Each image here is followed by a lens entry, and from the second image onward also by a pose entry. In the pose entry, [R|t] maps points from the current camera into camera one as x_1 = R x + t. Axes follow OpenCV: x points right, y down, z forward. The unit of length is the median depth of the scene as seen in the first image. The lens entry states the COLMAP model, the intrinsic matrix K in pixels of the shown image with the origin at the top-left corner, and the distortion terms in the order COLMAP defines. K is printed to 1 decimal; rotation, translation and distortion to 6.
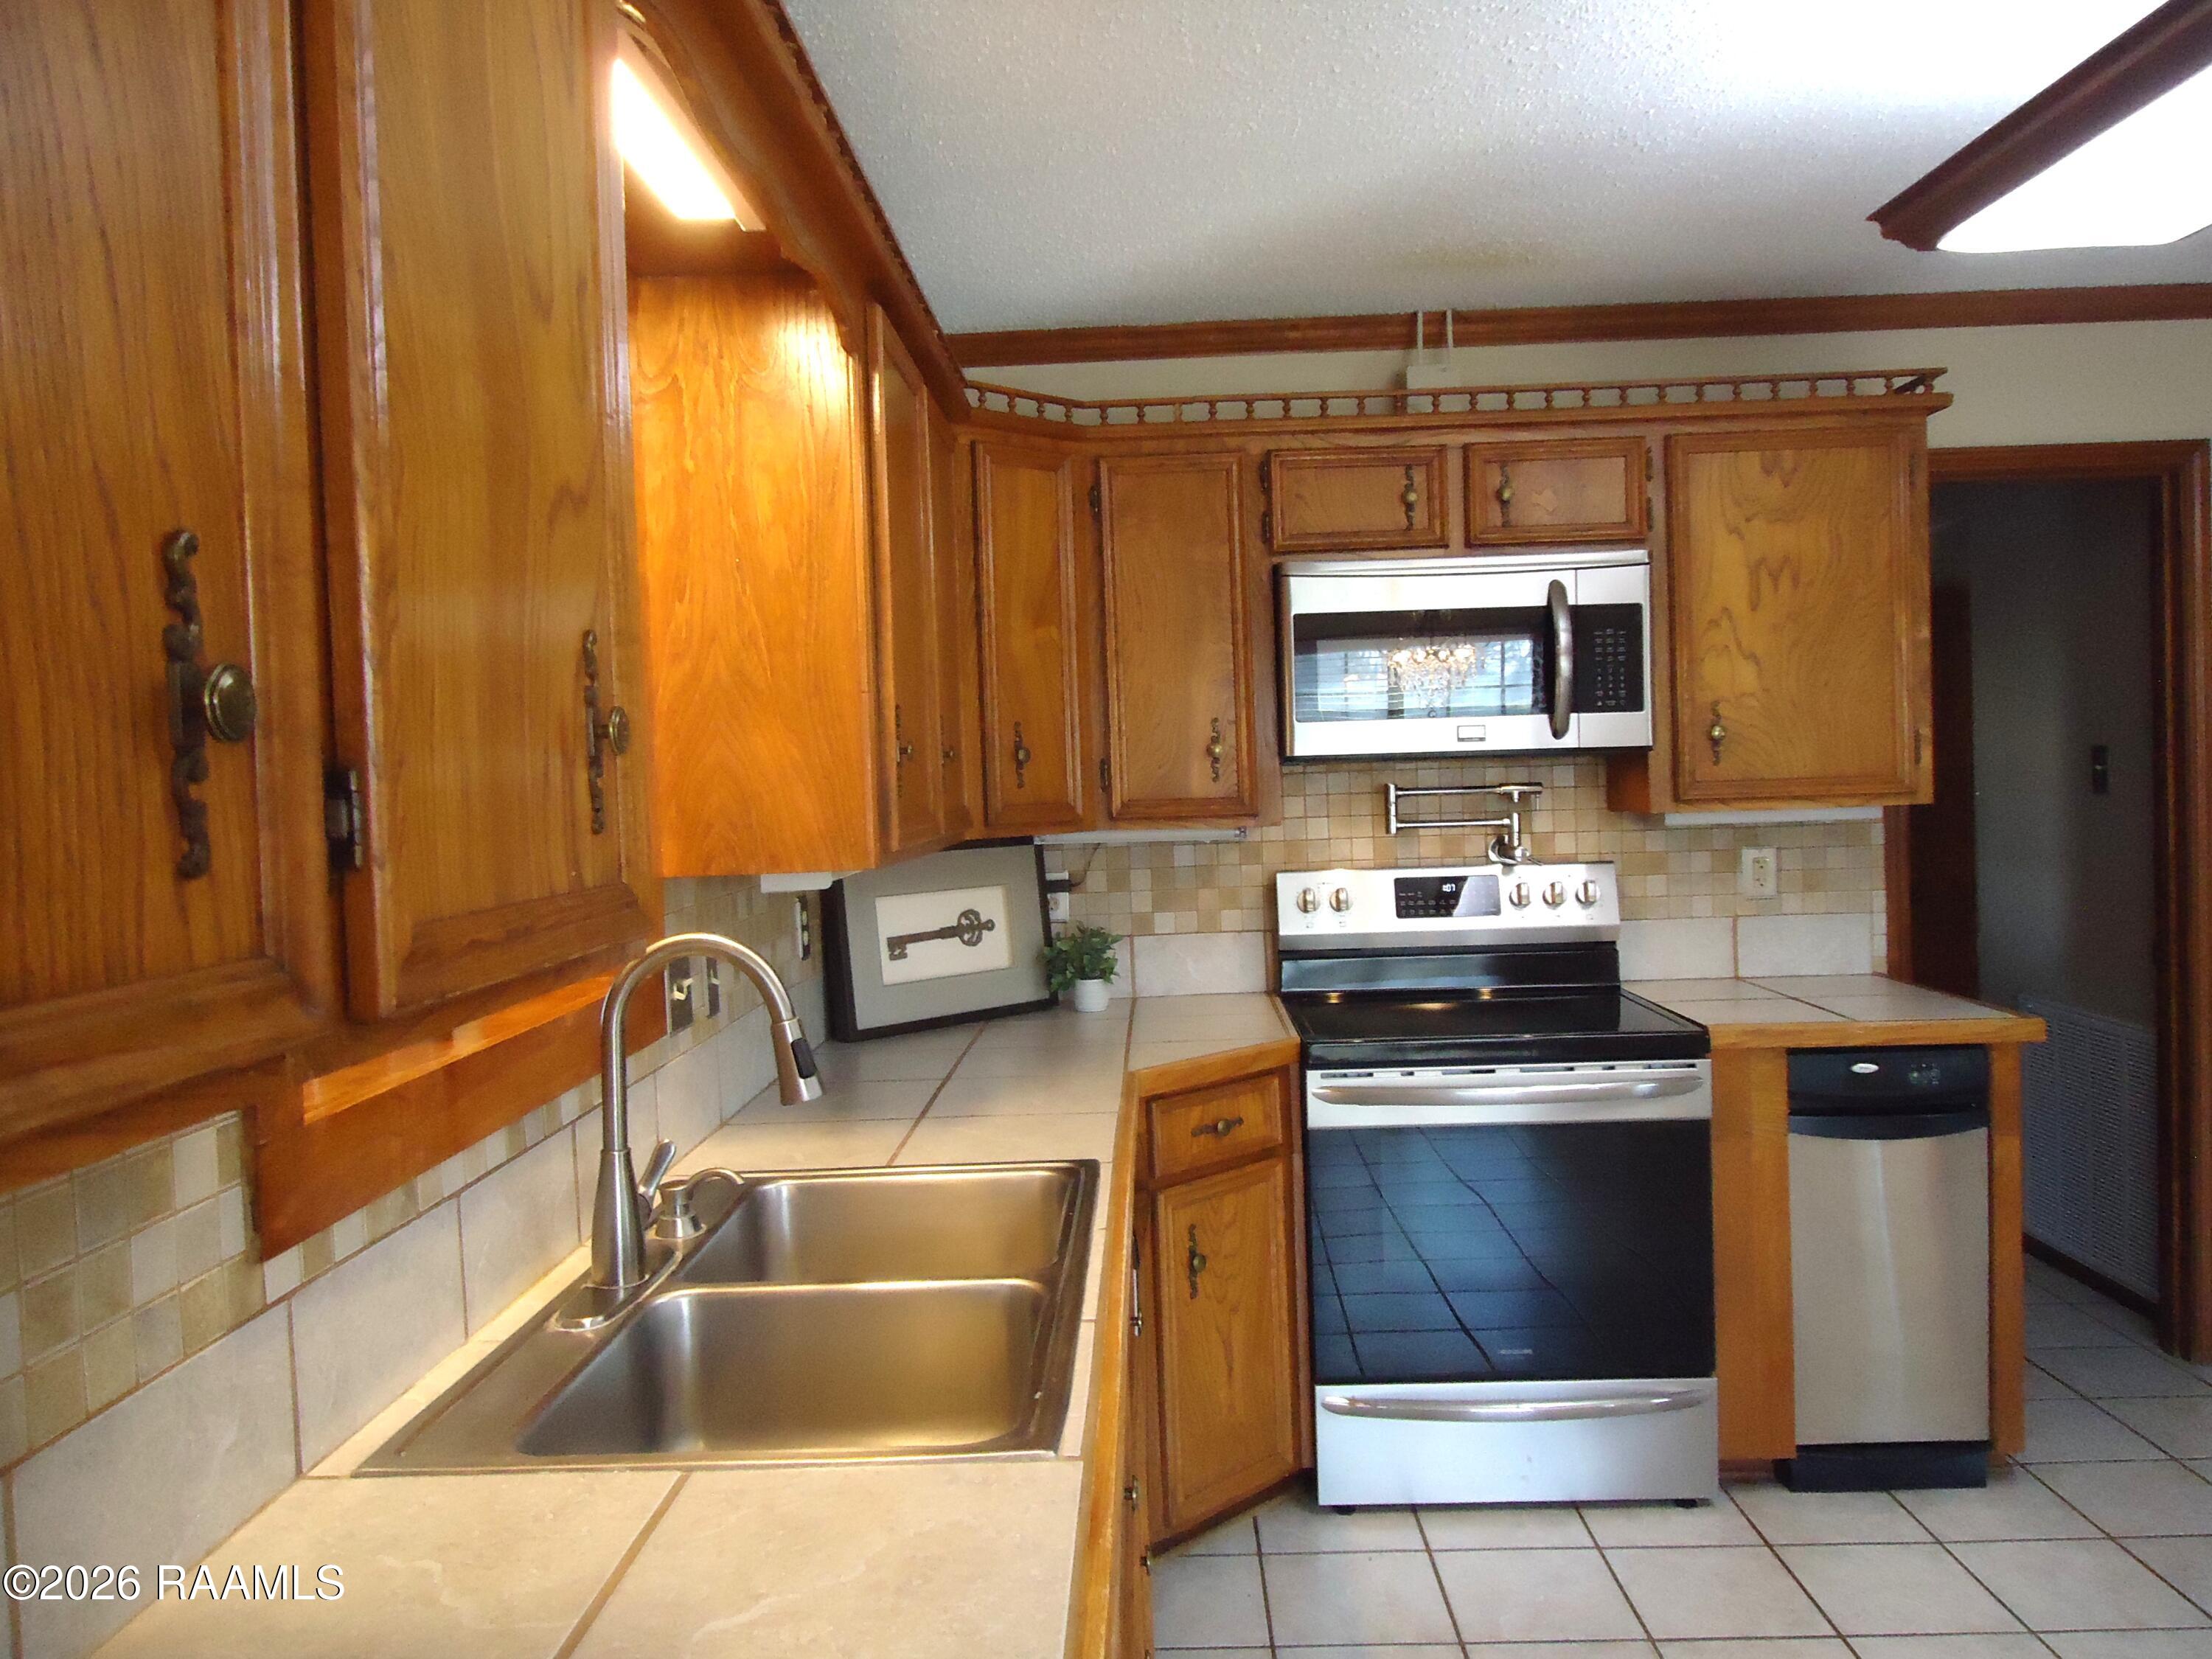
lens RADIAL K [[1600.5, 0, 1097.2], [0, 1600.5, 814.3], [0, 0, 1]] dist [-0.004149, -0.000084]
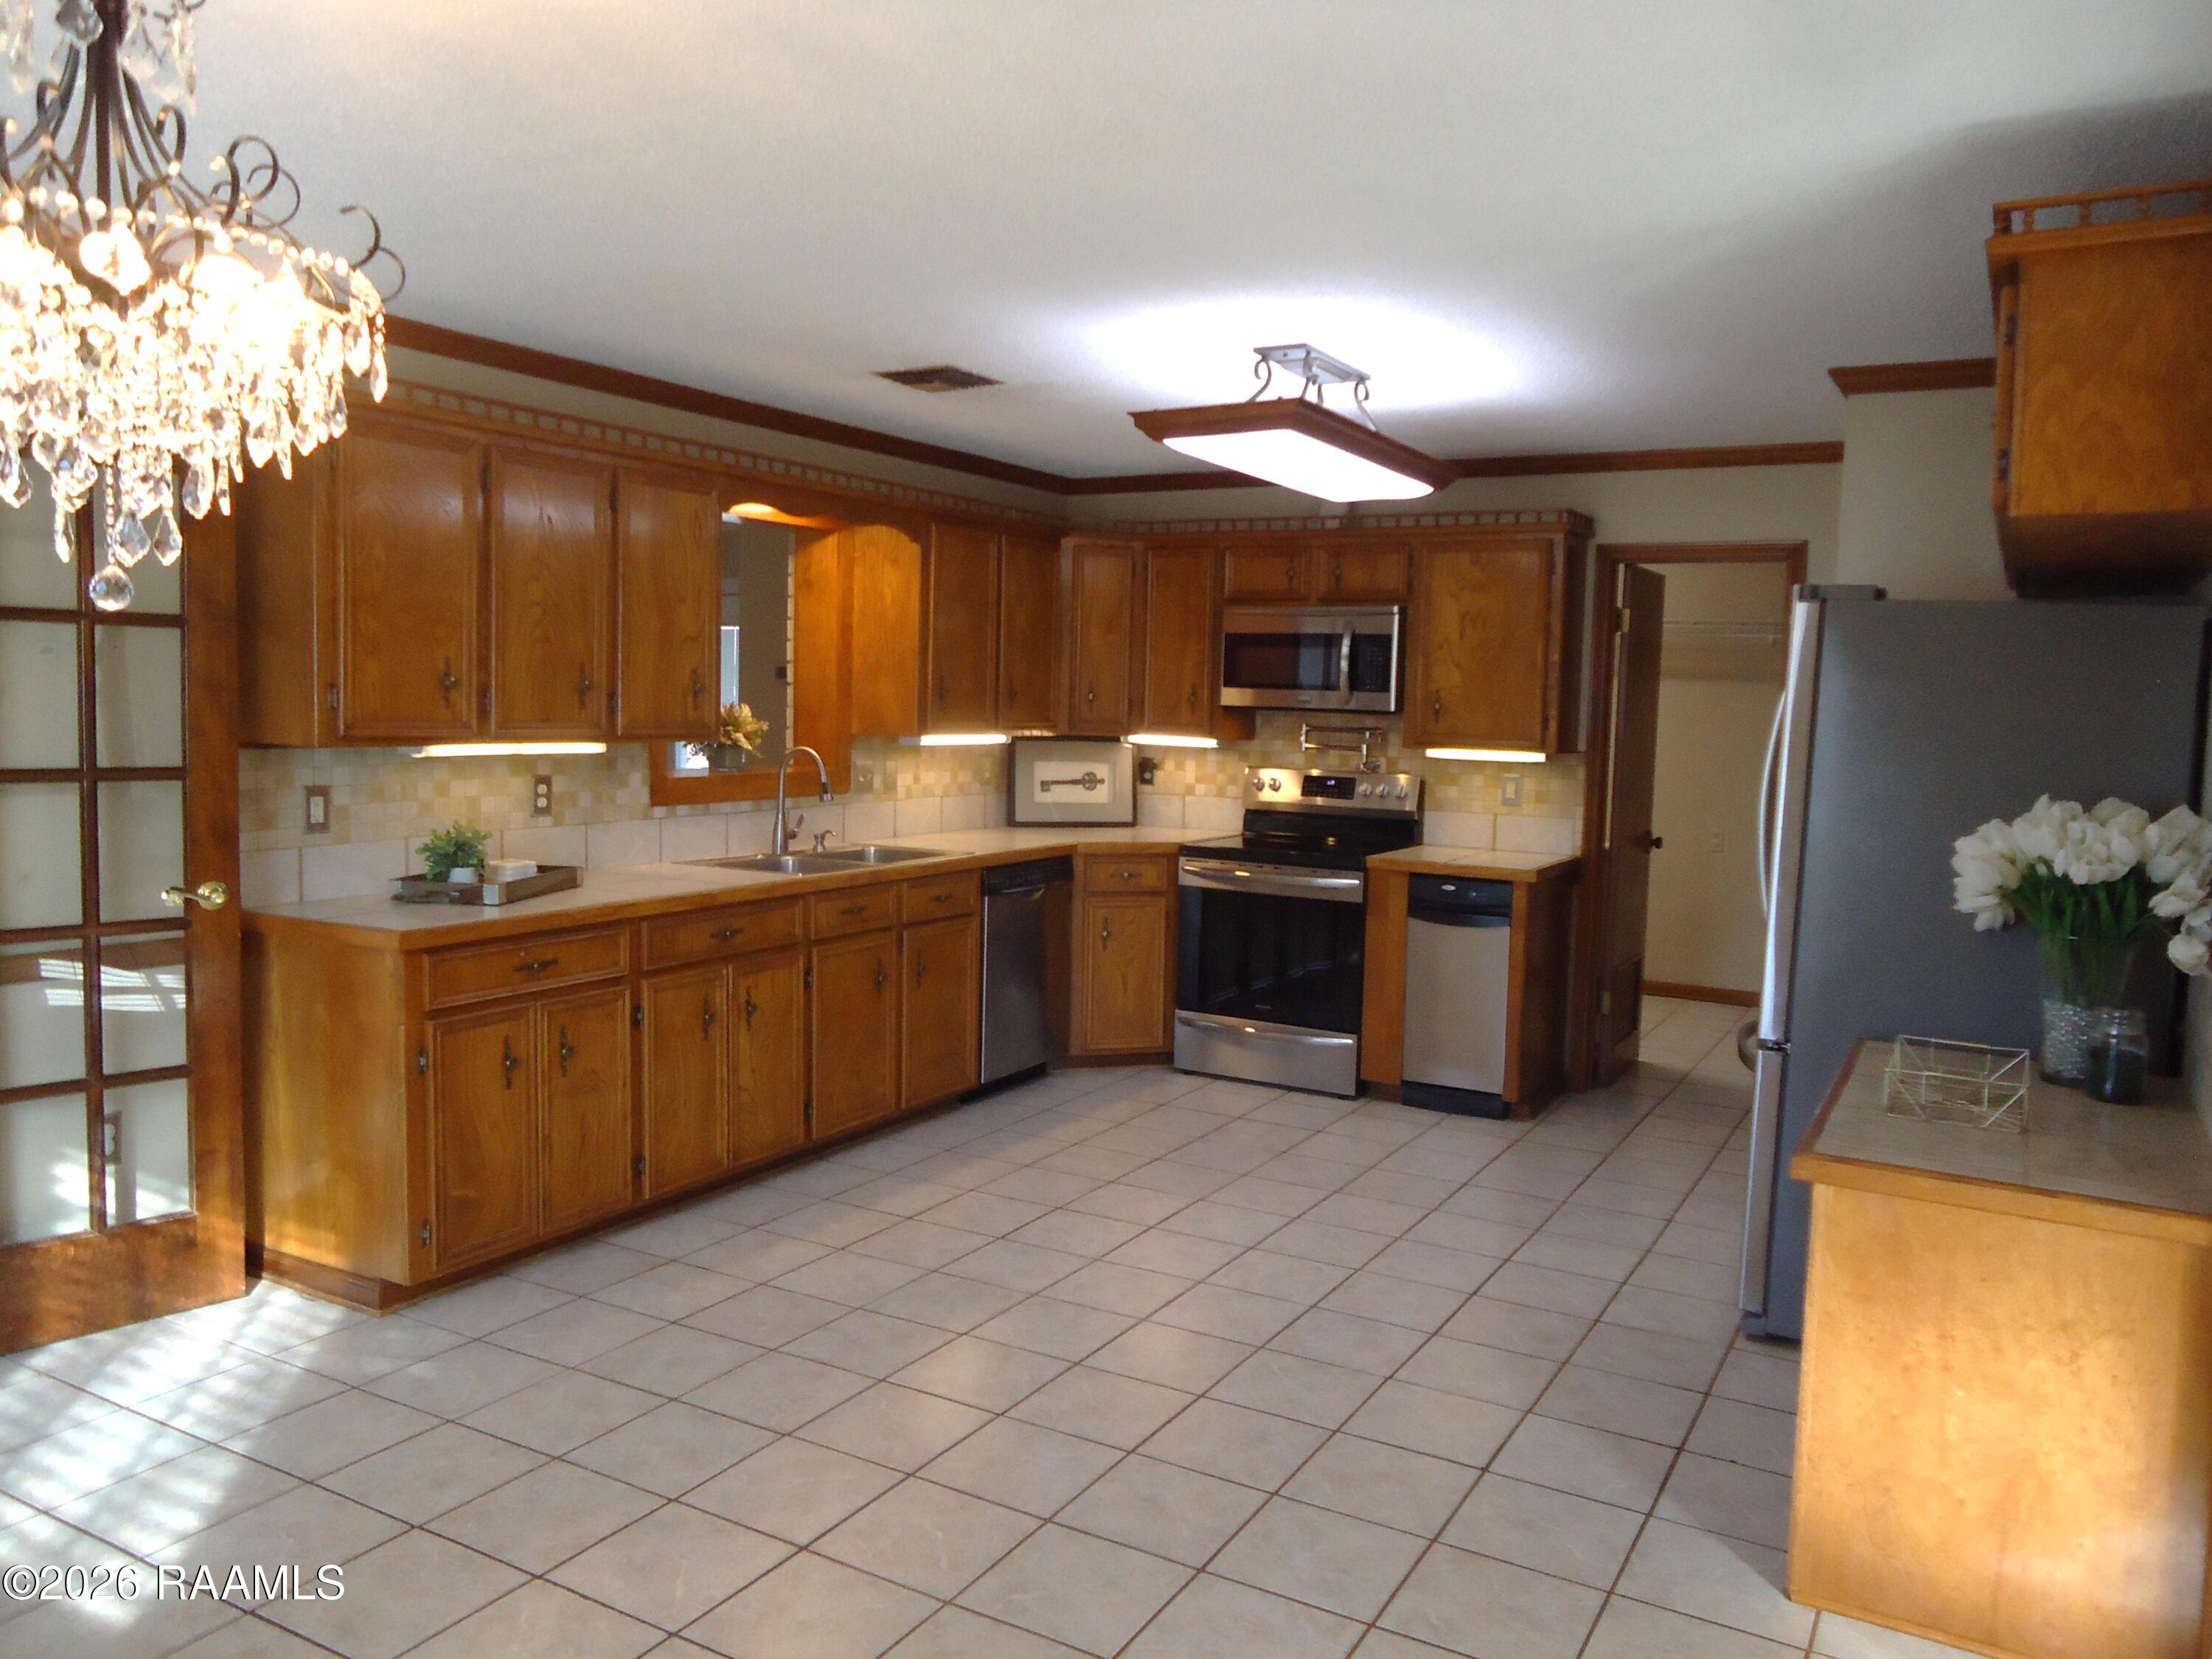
lens RADIAL K [[1627.4, 0, 1107.4], [0, 1627.4, 813.5], [0, 0, 1]] dist [-0.012368, 0.029096]
pose [[0.878764, 0.091965, -0.468312, 0.940255], [-0.068562, 0.995407, 0.066820, -0.027516], [0.472306, -0.026610, 0.881033, -0.820808]]
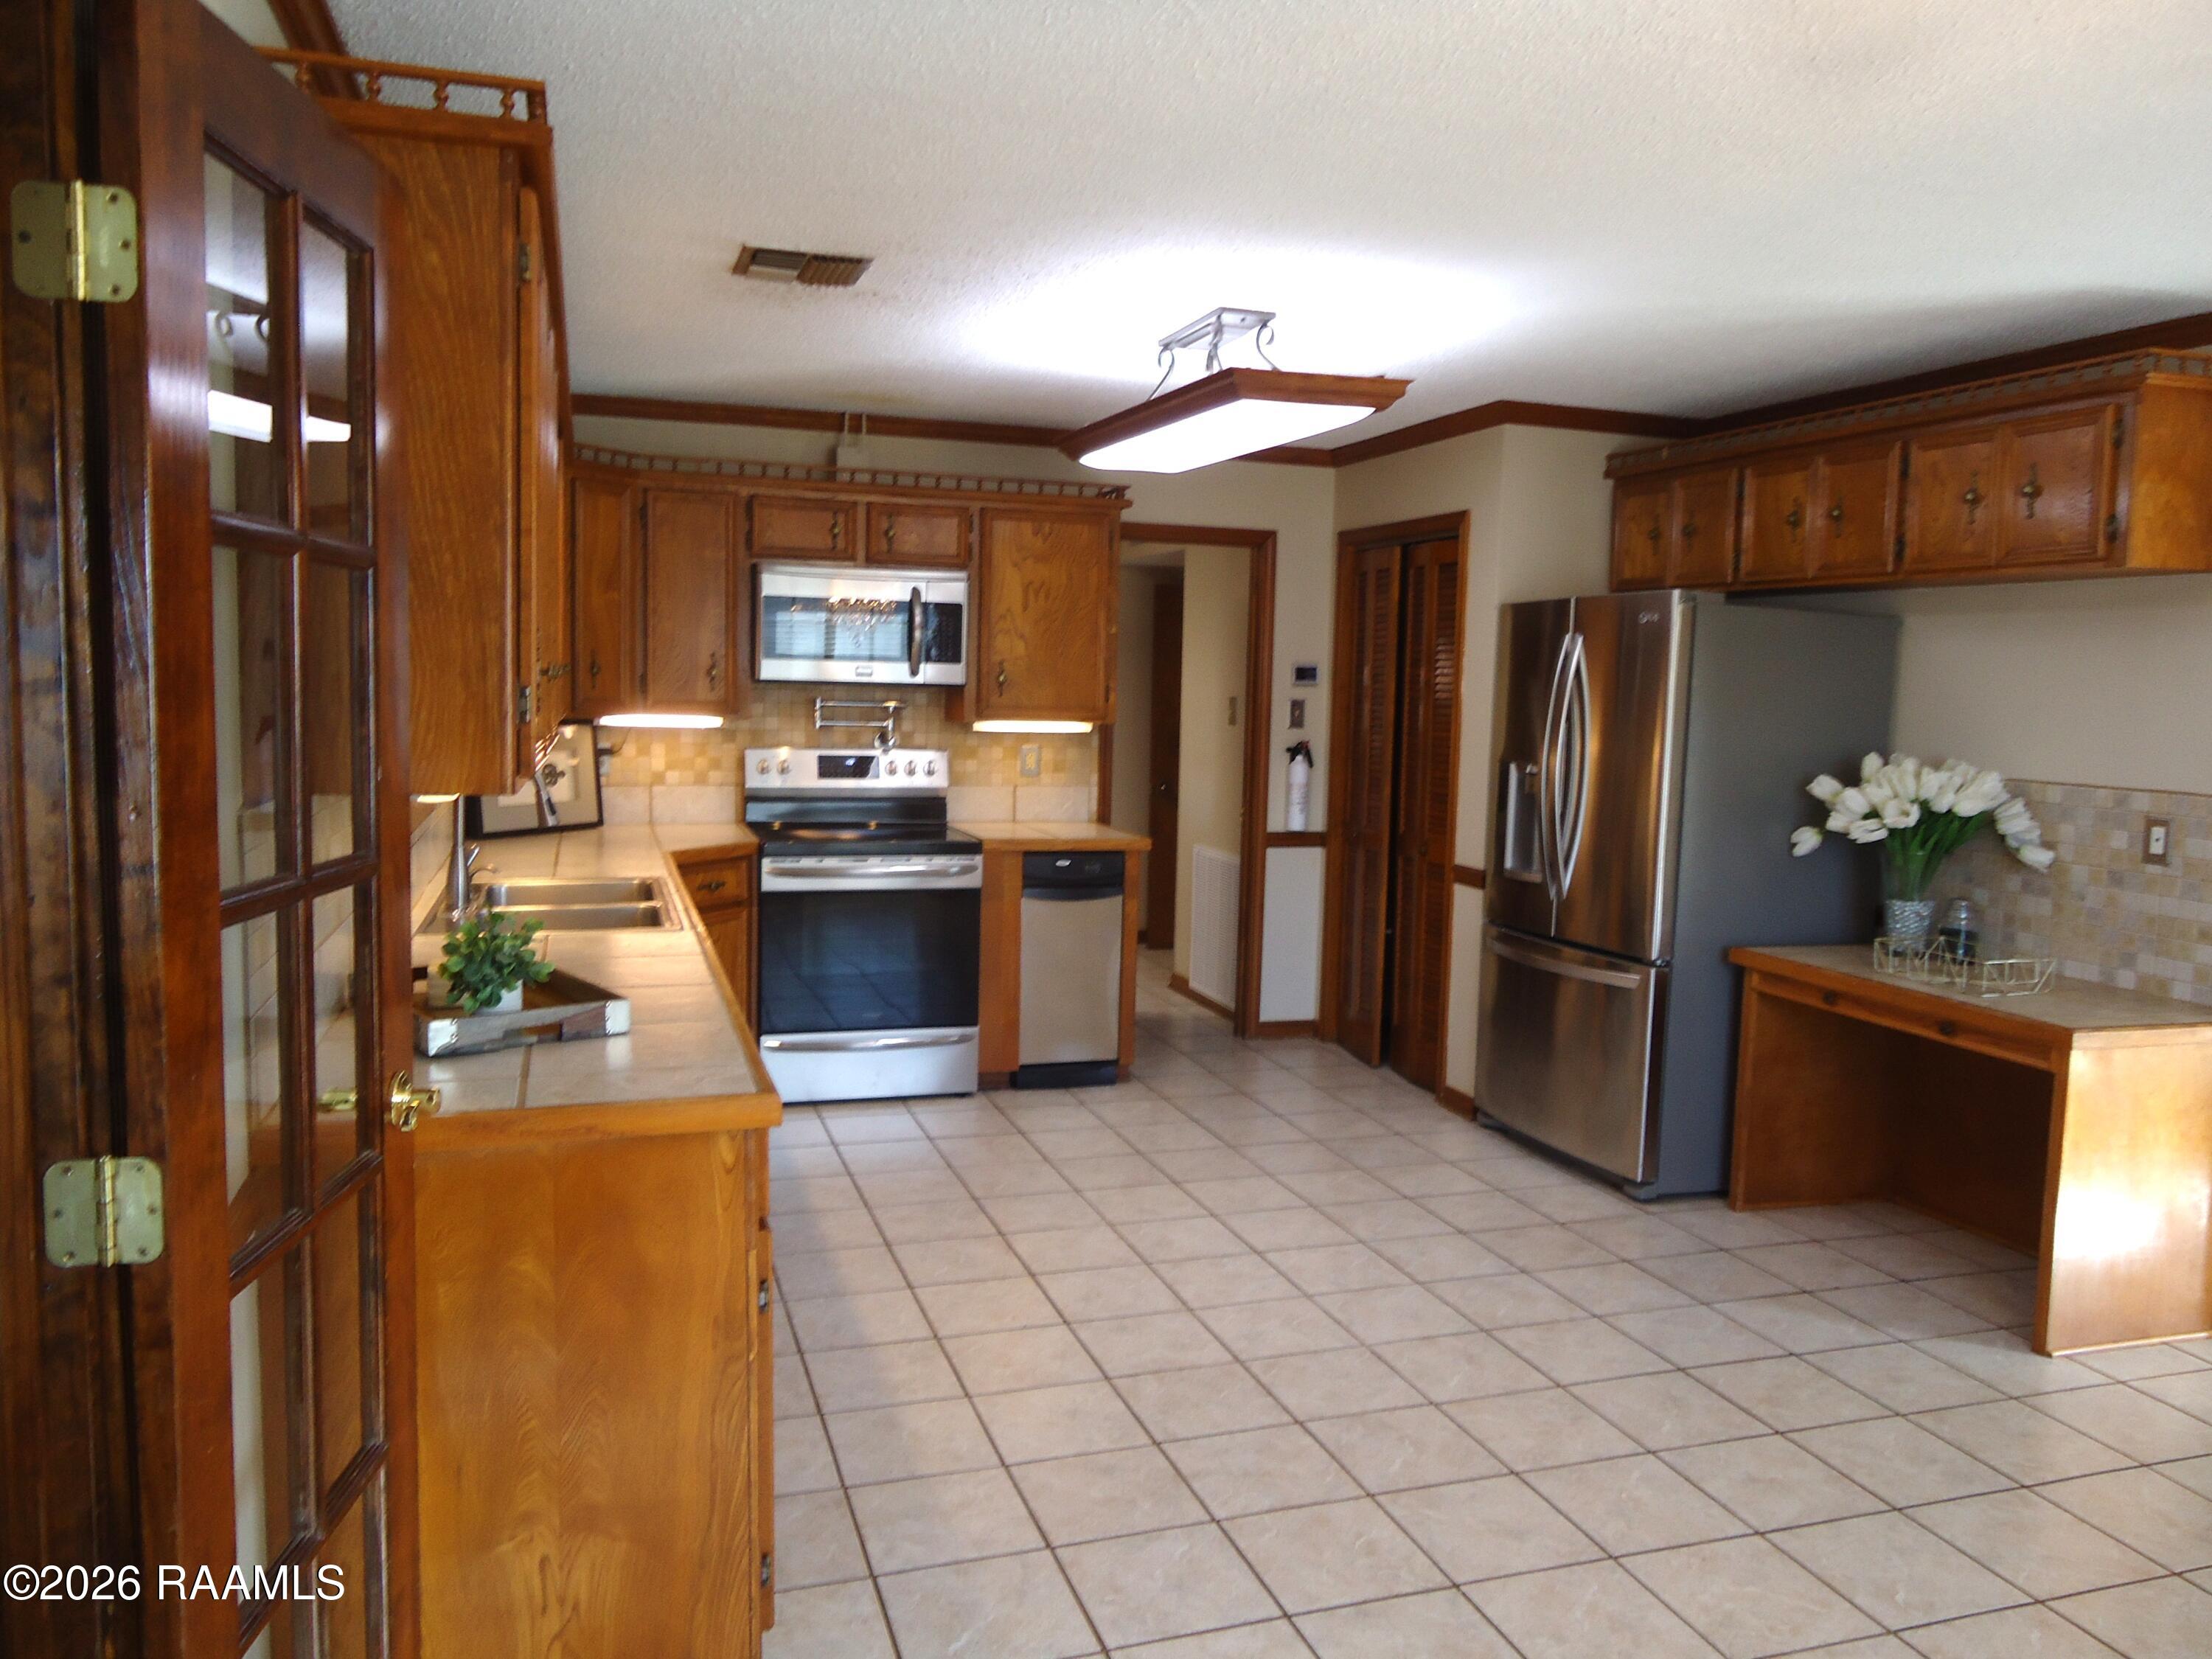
lens RADIAL K [[1627.4, 0, 1107.4], [0, 1627.4, 813.5], [0, 0, 1]] dist [-0.012368, 0.029096]
pose [[0.938227, 0.027983, 0.344888, -0.121977], [-0.048413, 0.997537, 0.050765, 0.000885], [-0.342618, -0.064326, 0.937270, -0.745719]]
